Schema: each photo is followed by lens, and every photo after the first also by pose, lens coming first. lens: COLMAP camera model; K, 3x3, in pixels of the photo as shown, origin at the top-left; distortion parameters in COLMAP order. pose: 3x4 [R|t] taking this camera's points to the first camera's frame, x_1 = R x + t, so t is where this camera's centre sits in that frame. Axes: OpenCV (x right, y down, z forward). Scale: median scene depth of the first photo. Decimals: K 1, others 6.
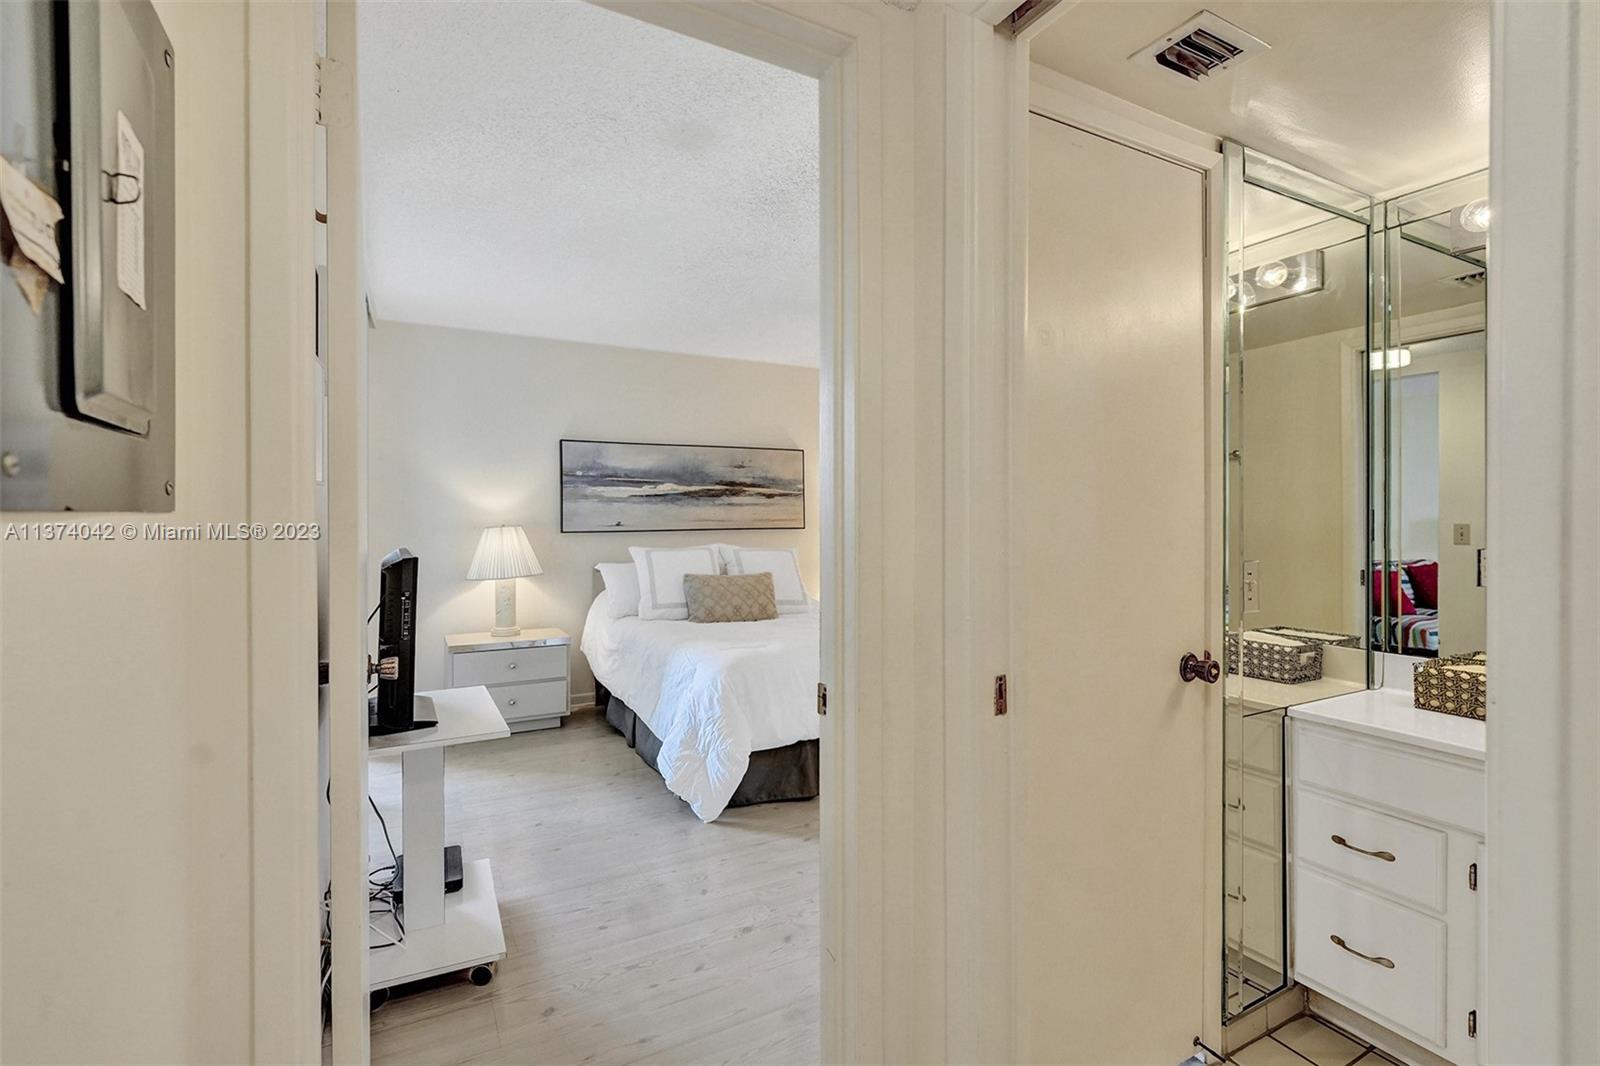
lens RADIAL K [[723.4, 0, 791.6], [0, 723.4, 523.4], [0, 0, 1]] dist [-0.018774, 0.001473]
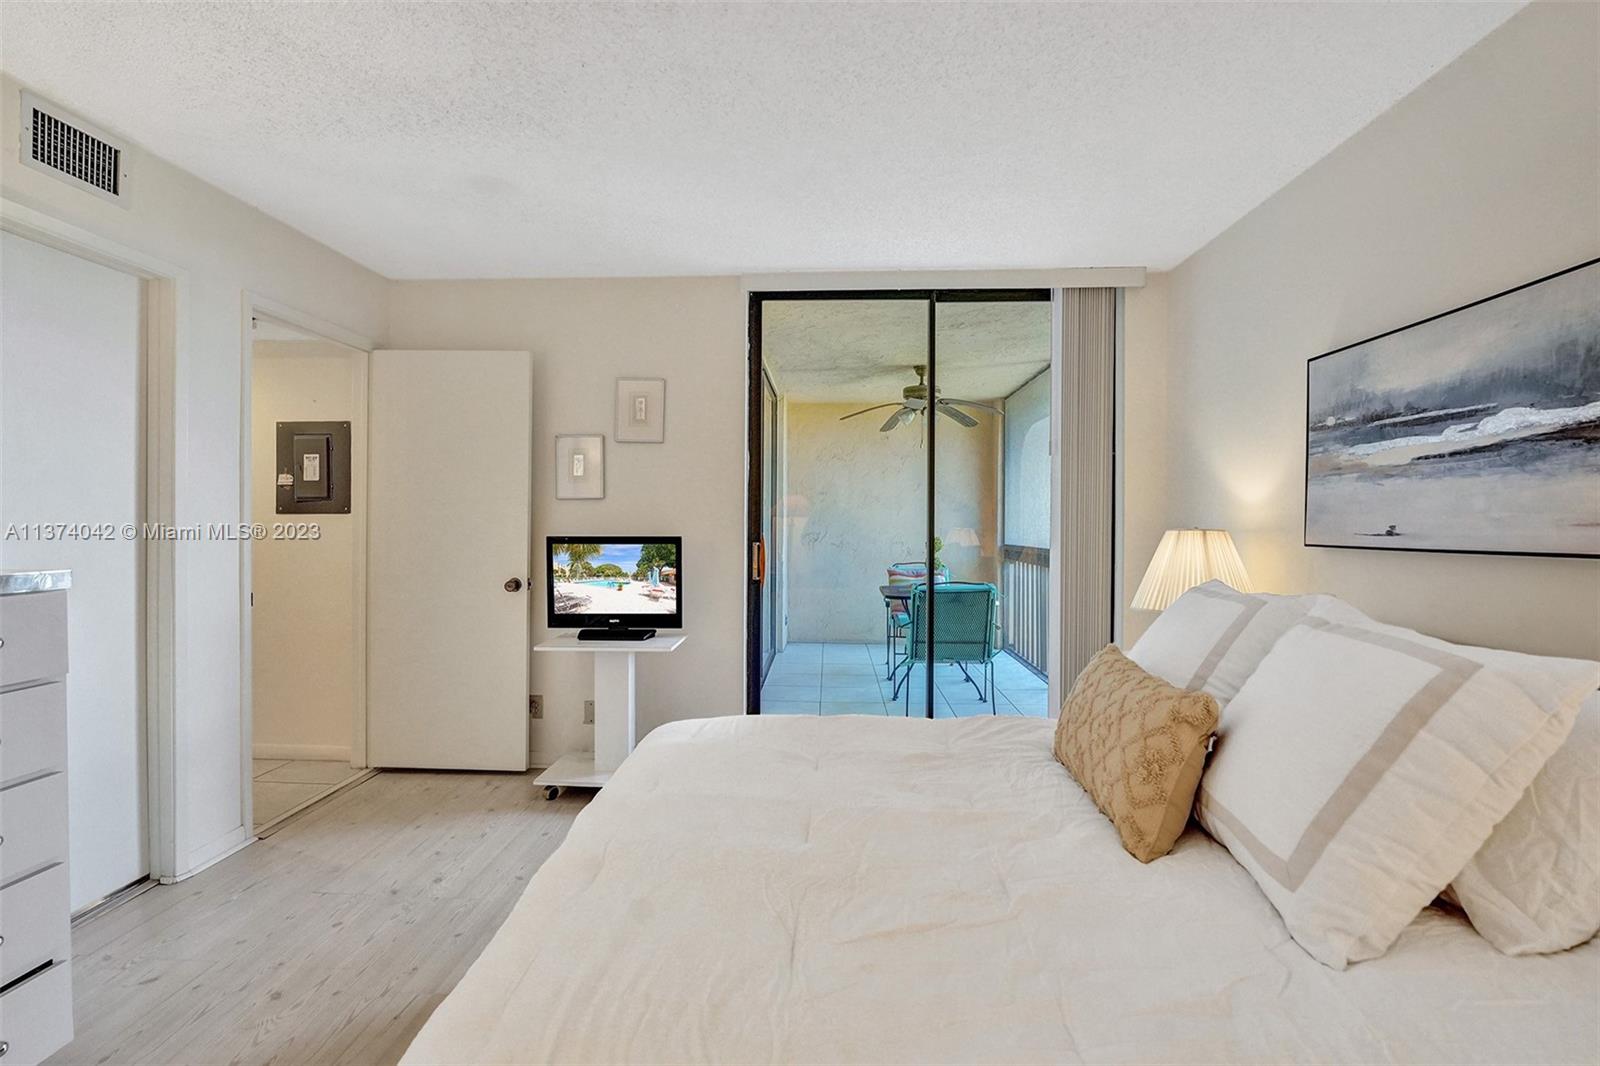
lens RADIAL K [[723.4, 0, 799.4], [0, 723.4, 520.2], [0, 0, 1]] dist [-0.018774, 0.001473]
pose [[-0.508008, -0.003313, -0.861346, 0.298566], [-0.012829, 0.999911, 0.003720, -0.002811], [0.861257, 0.012940, -0.508005, 0.994102]]
